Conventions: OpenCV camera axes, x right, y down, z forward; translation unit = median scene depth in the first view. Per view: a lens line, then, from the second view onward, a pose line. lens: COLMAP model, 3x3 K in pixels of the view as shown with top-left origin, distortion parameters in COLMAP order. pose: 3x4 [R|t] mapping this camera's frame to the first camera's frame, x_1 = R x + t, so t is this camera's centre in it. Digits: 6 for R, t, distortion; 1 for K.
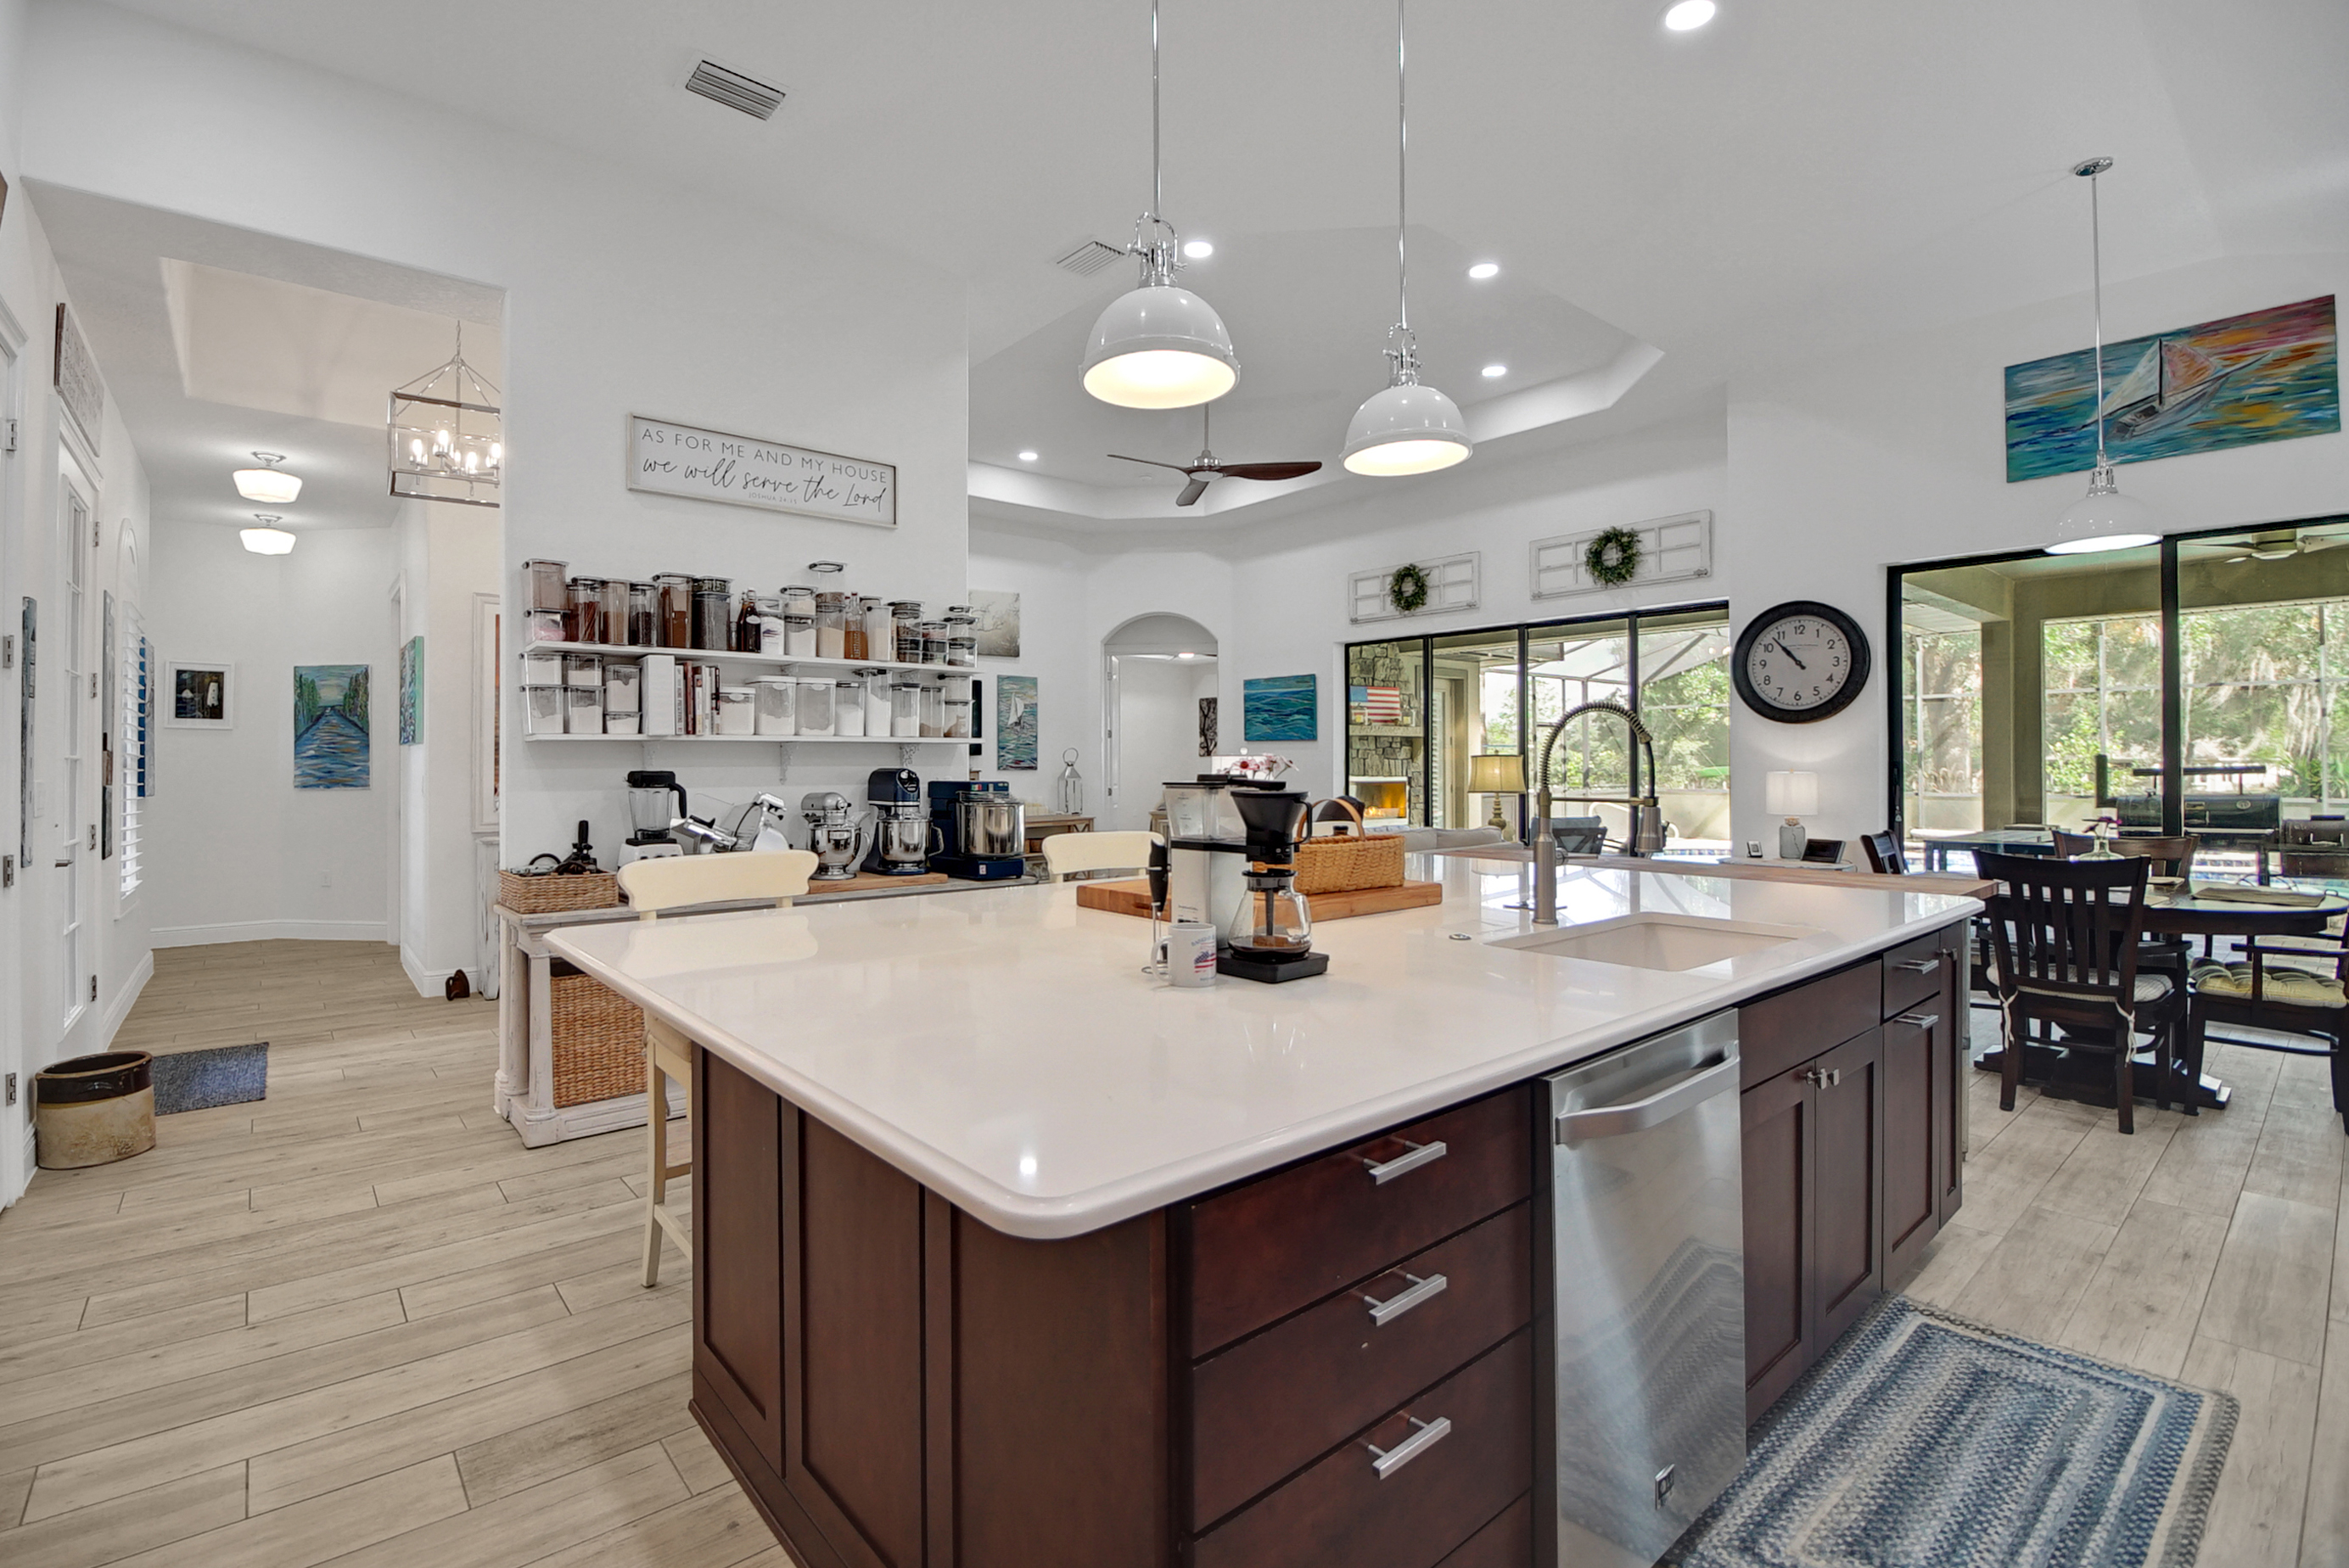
lens RADIAL K [[1071.0, 0, 1127.0], [0, 1071.0, 763.0], [0, 0, 1]] dist [-0.002821, -0.011373]
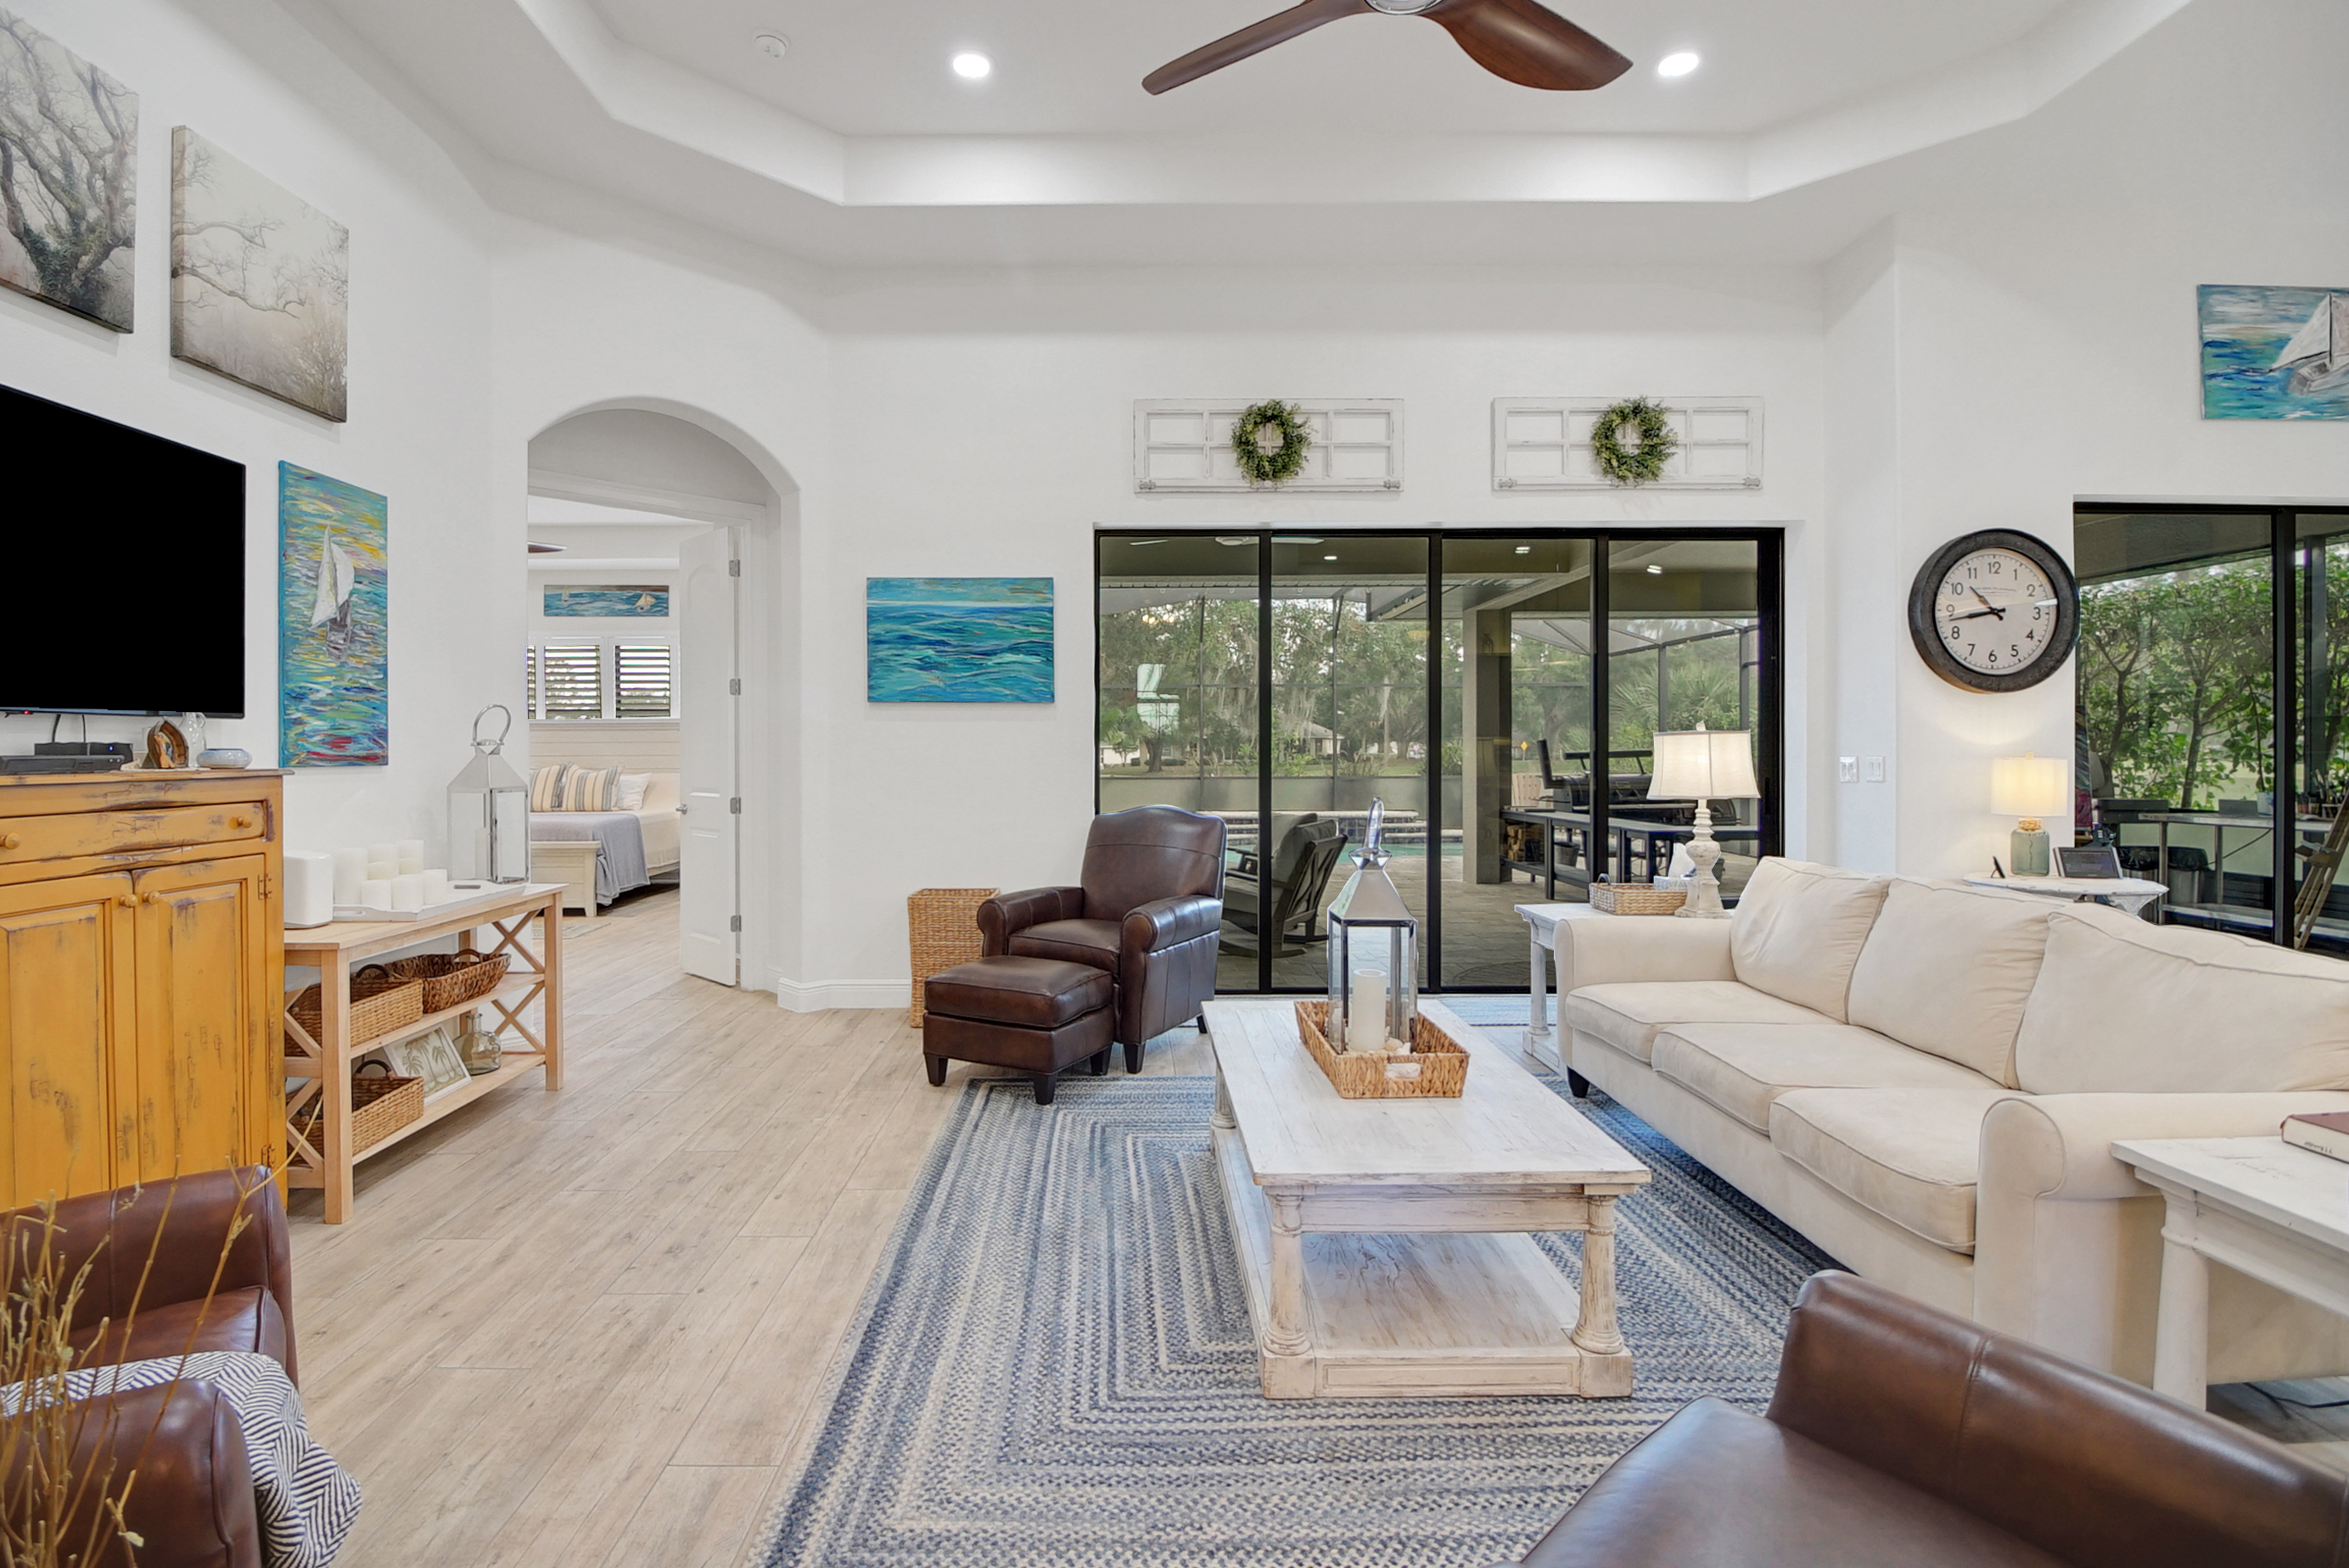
lens RADIAL K [[1071.0, 0, 1113.0], [0, 1071.0, 755.8], [0, 0, 1]] dist [-0.002821, -0.011373]
pose [[0.626445, -0.006577, 0.779438, -0.388967], [0.001766, 0.999974, 0.007019, 0.000820], [-0.779463, -0.003021, 0.626440, 1.163363]]
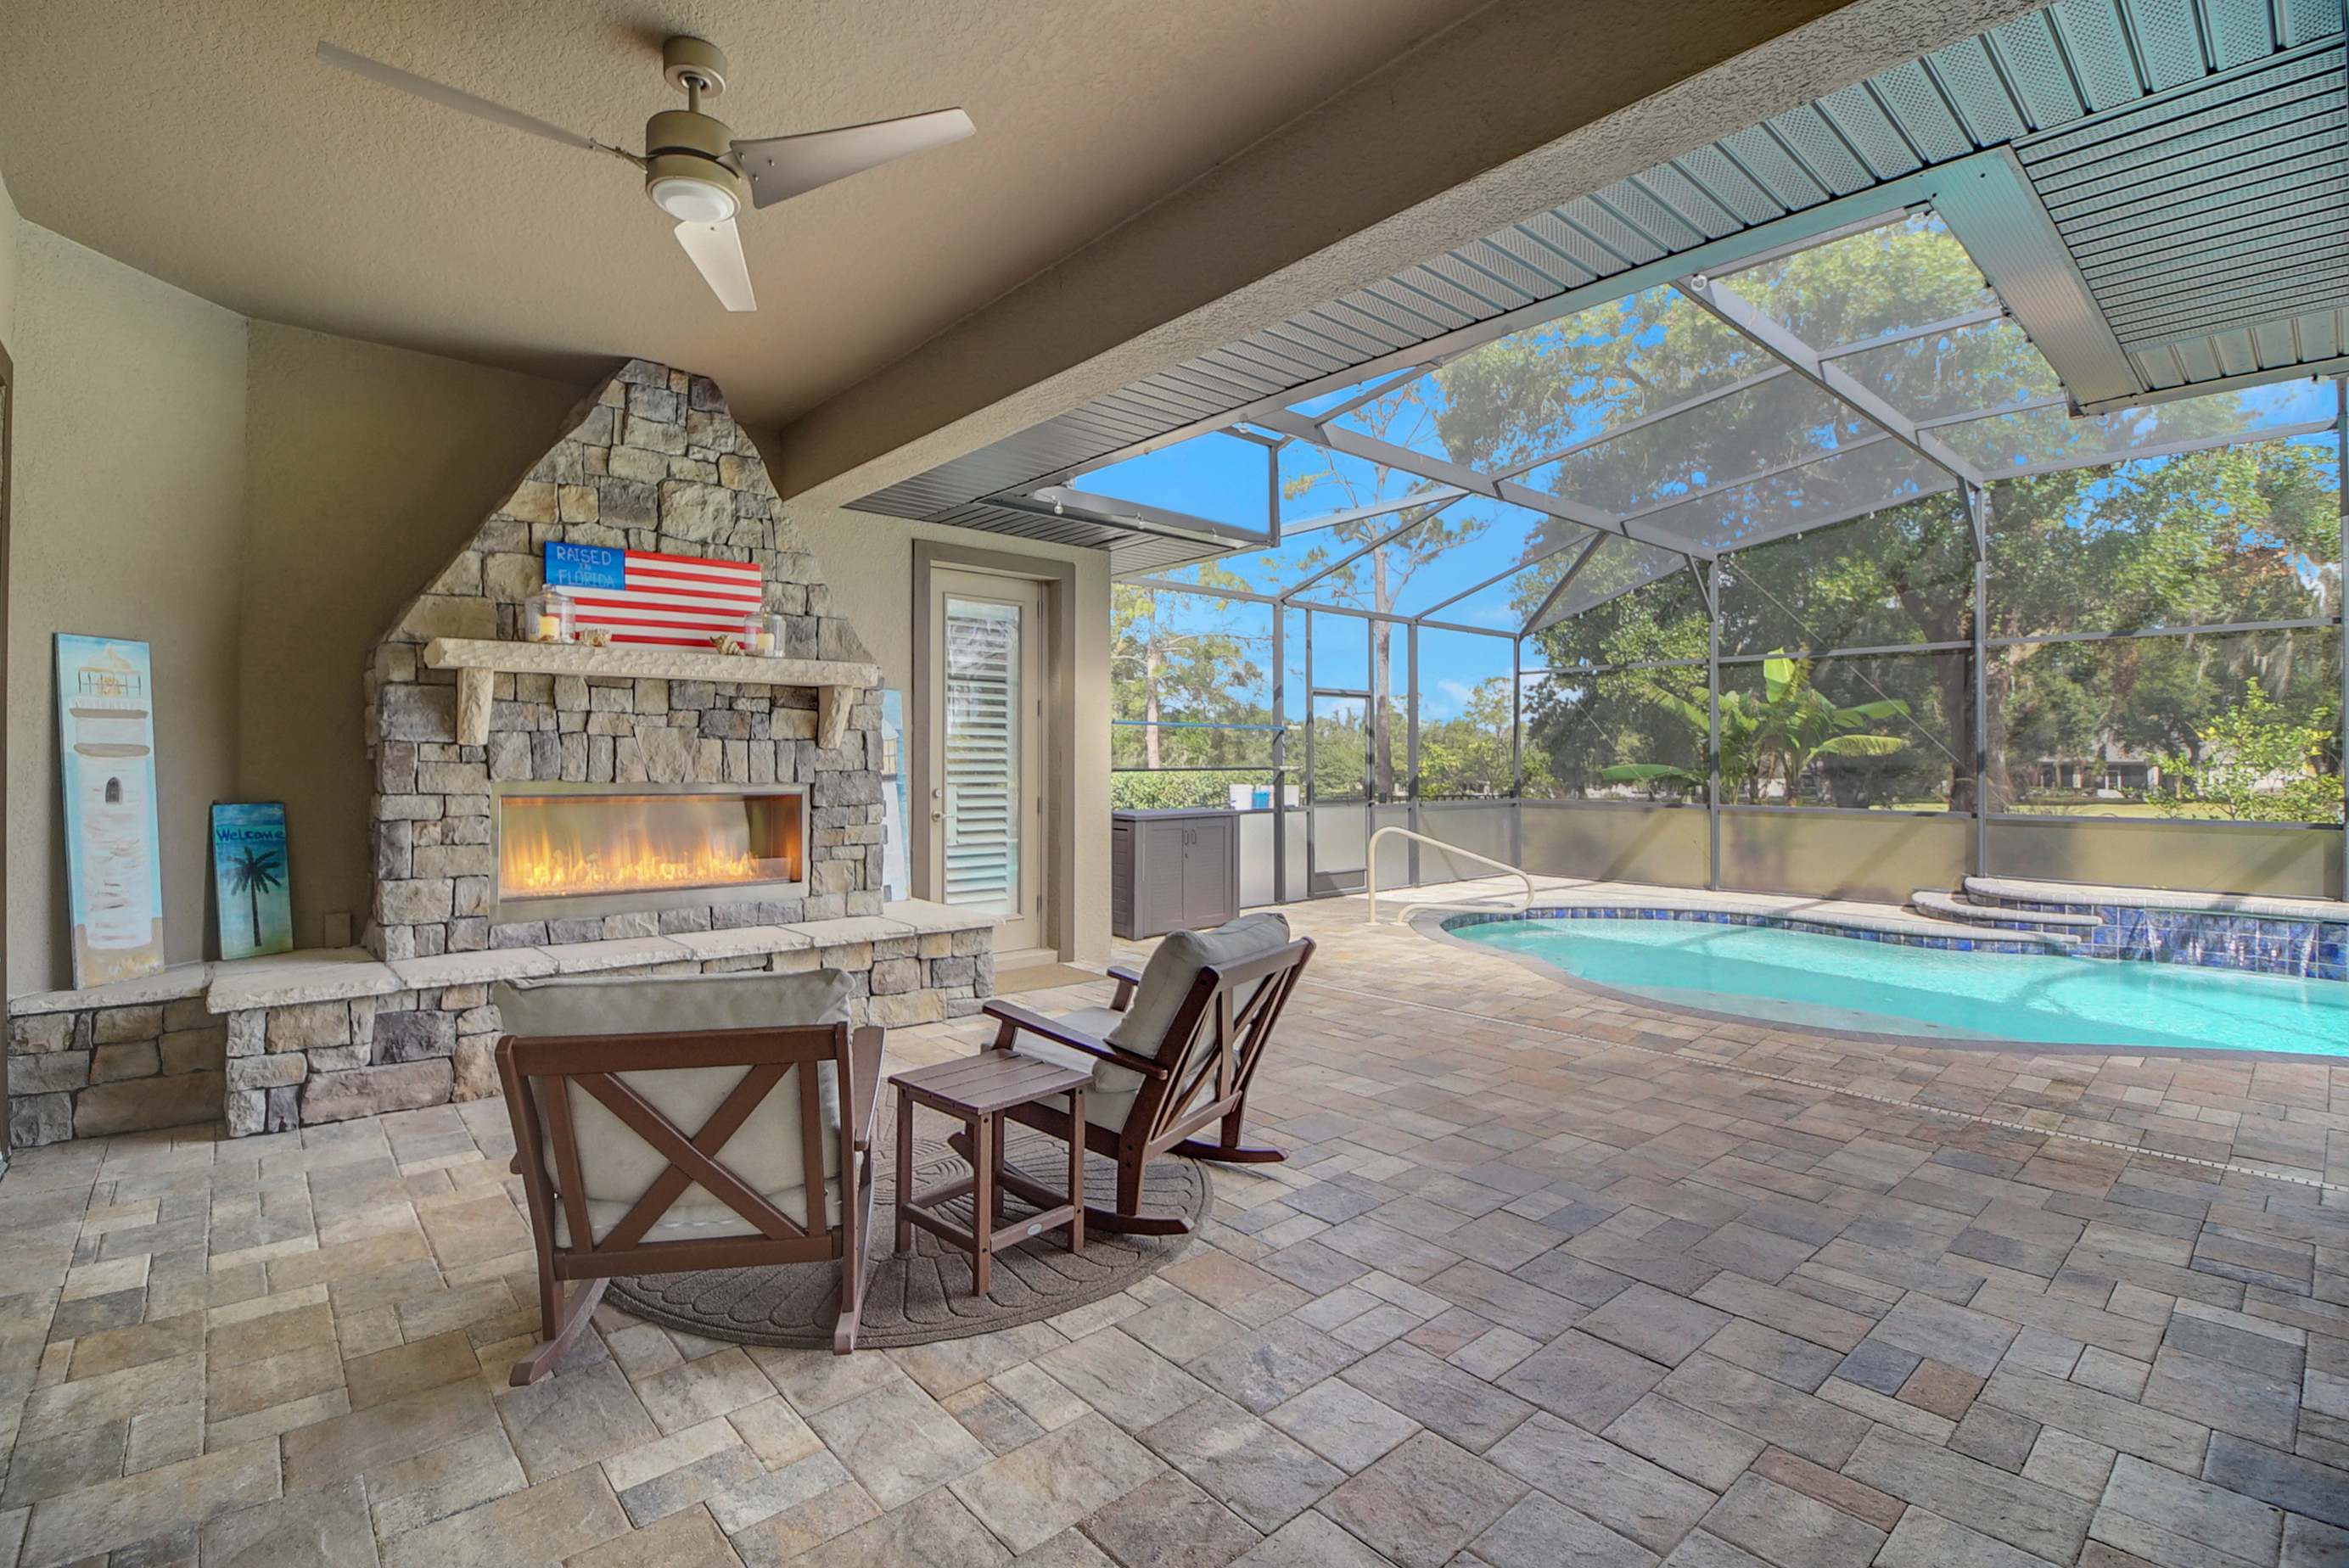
lens RADIAL K [[1071.0, 0, 1143.7], [0, 1071.0, 758.8], [0, 0, 1]] dist [-0.002821, -0.011373]
pose [[0.999079, 0.001350, 0.042883, 0.853432], [-0.001155, 0.999989, -0.004579, 0.010049], [-0.042888, 0.004525, 0.999070, 1.358975]]
